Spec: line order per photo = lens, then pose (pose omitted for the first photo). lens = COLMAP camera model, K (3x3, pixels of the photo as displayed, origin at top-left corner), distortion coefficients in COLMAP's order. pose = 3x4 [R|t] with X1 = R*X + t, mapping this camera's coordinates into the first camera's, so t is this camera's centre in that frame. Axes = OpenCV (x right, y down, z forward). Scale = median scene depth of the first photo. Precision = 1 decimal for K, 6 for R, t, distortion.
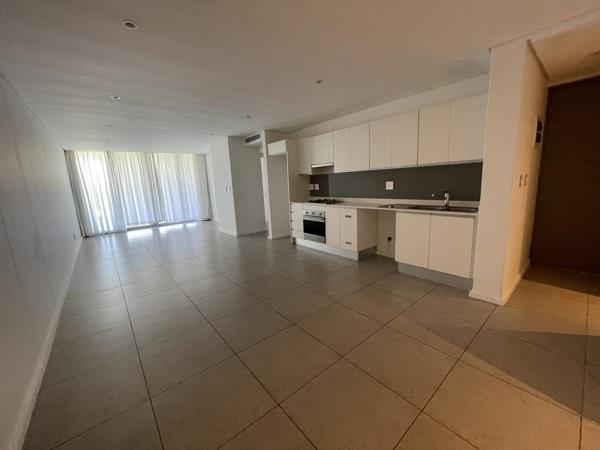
lens RADIAL K [[241.2, 0, 300.4], [0, 241.2, 221.9], [0, 0, 1]] dist [0.000933, 0.000756]
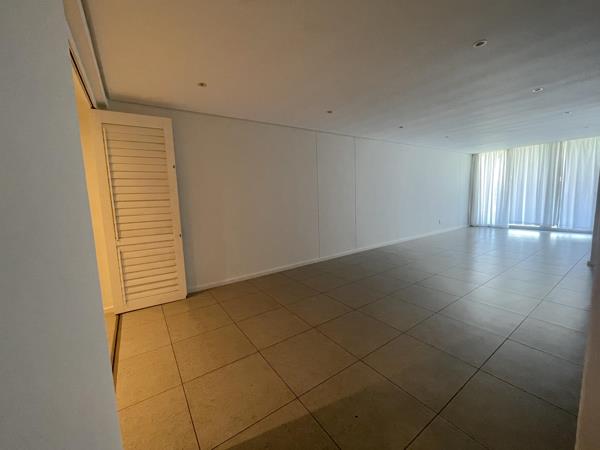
lens RADIAL K [[241.2, 0, 302.3], [0, 241.2, 221.5], [0, 0, 1]] dist [0.000933, 0.000756]
pose [[-0.082490, 0.152063, -0.984922, 0.320008], [-0.123640, 0.979094, 0.161519, -0.044440], [0.988893, 0.135100, -0.061964, 0.223852]]
